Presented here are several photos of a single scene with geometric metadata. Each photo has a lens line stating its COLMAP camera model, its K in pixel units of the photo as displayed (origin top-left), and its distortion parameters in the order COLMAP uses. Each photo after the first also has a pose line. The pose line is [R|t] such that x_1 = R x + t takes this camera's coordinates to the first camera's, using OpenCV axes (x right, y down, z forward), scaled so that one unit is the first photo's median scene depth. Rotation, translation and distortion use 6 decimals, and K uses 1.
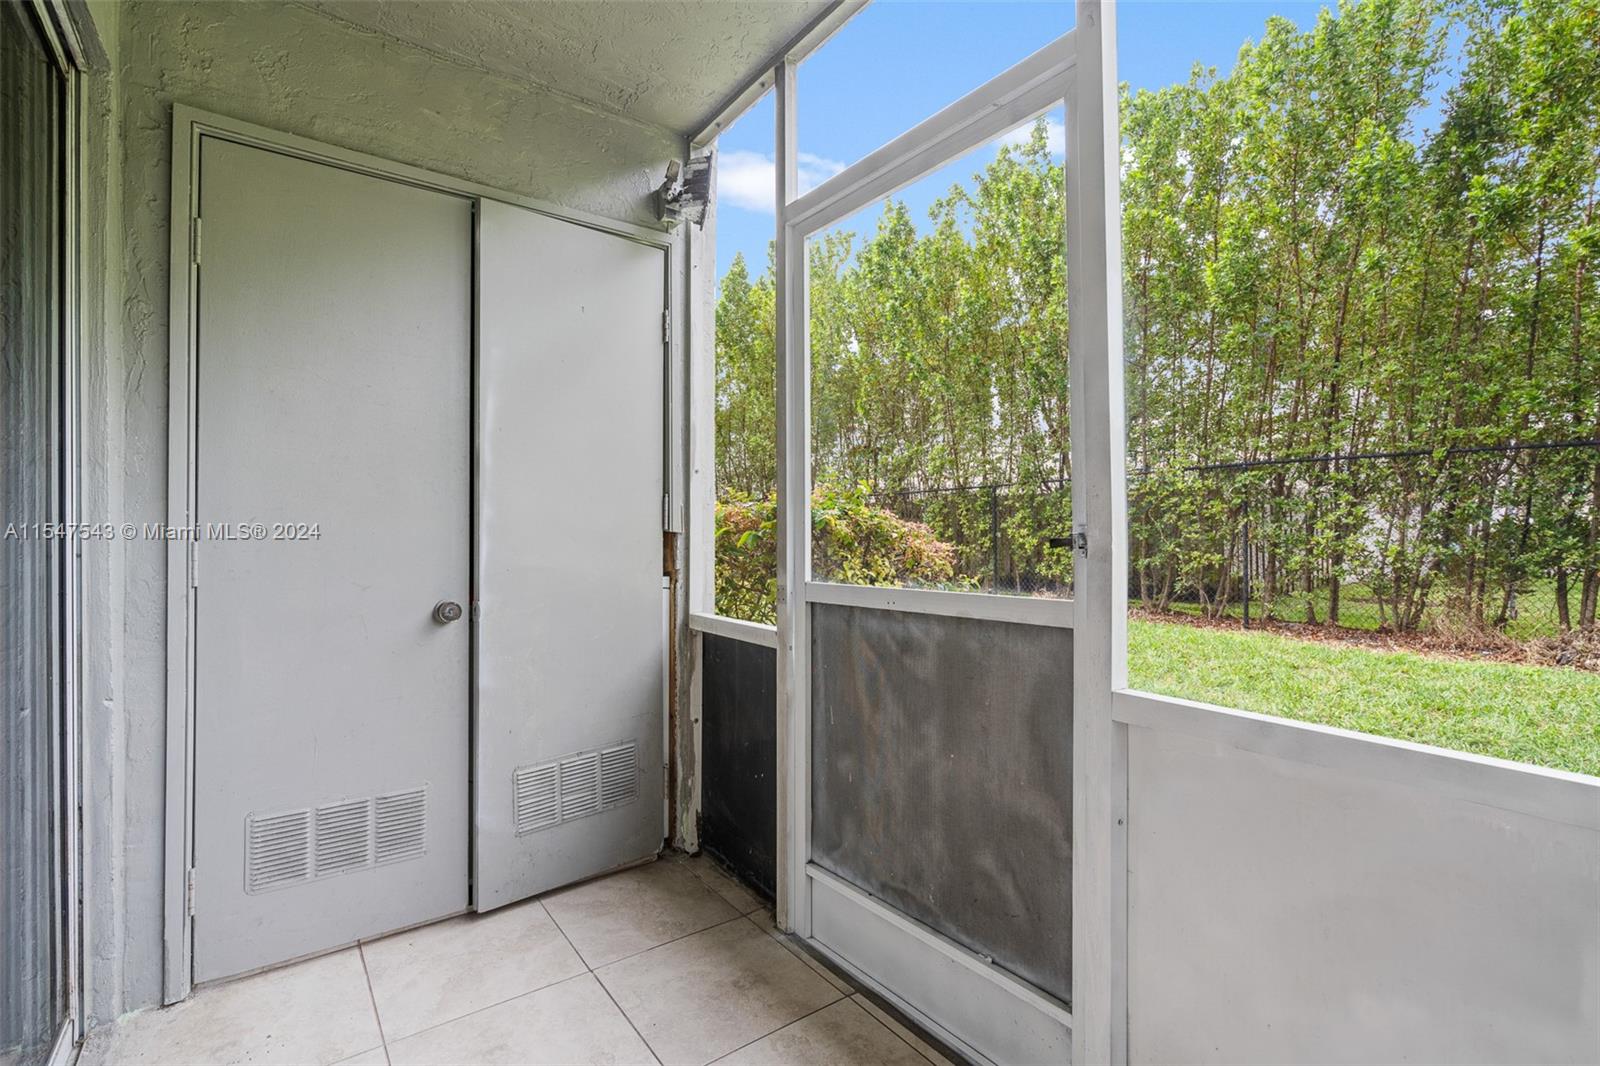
lens RADIAL K [[782.1, 0, 799.8], [0, 782.1, 516.1], [0, 0, 1]] dist [-0.002825, 0.000631]
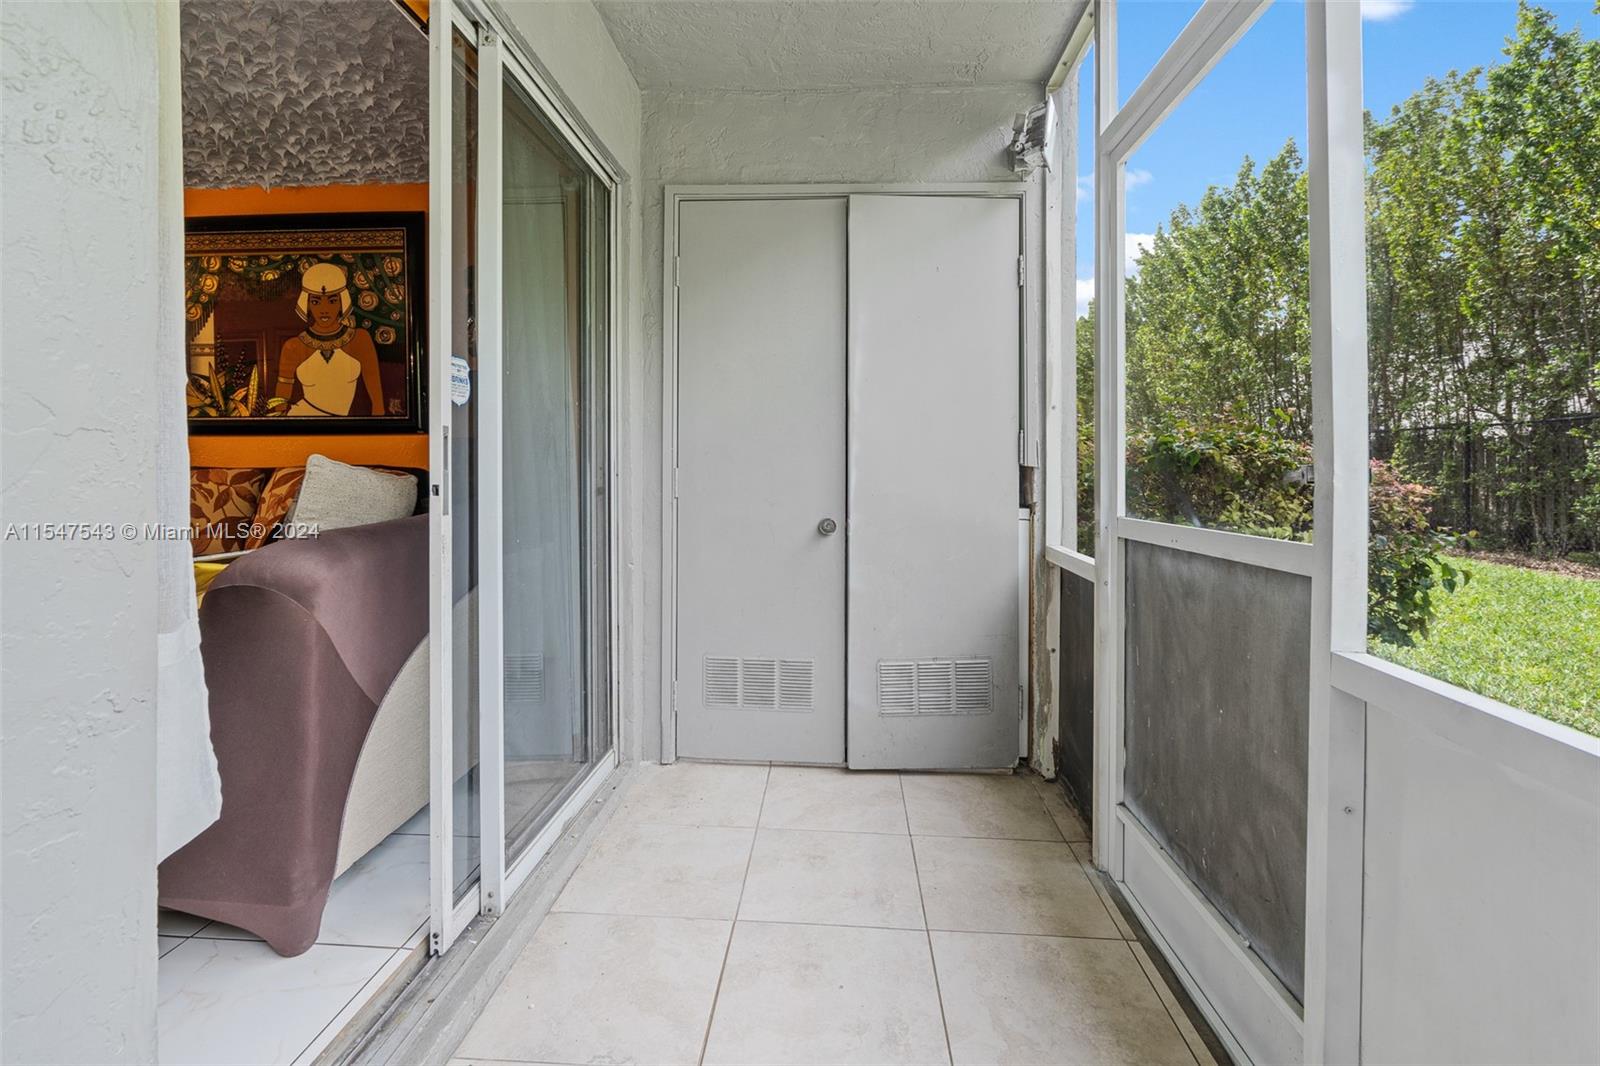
lens RADIAL K [[851.4, 0, 796.4], [0, 851.4, 464.0], [0, 0, 1]] dist [-0.000529, 0.000187]
pose [[0.730679, 0.004830, -0.682704, 0.442736], [-0.000018, 0.999975, 0.007055, 0.010692], [0.682721, -0.005143, 0.730661, -0.050846]]
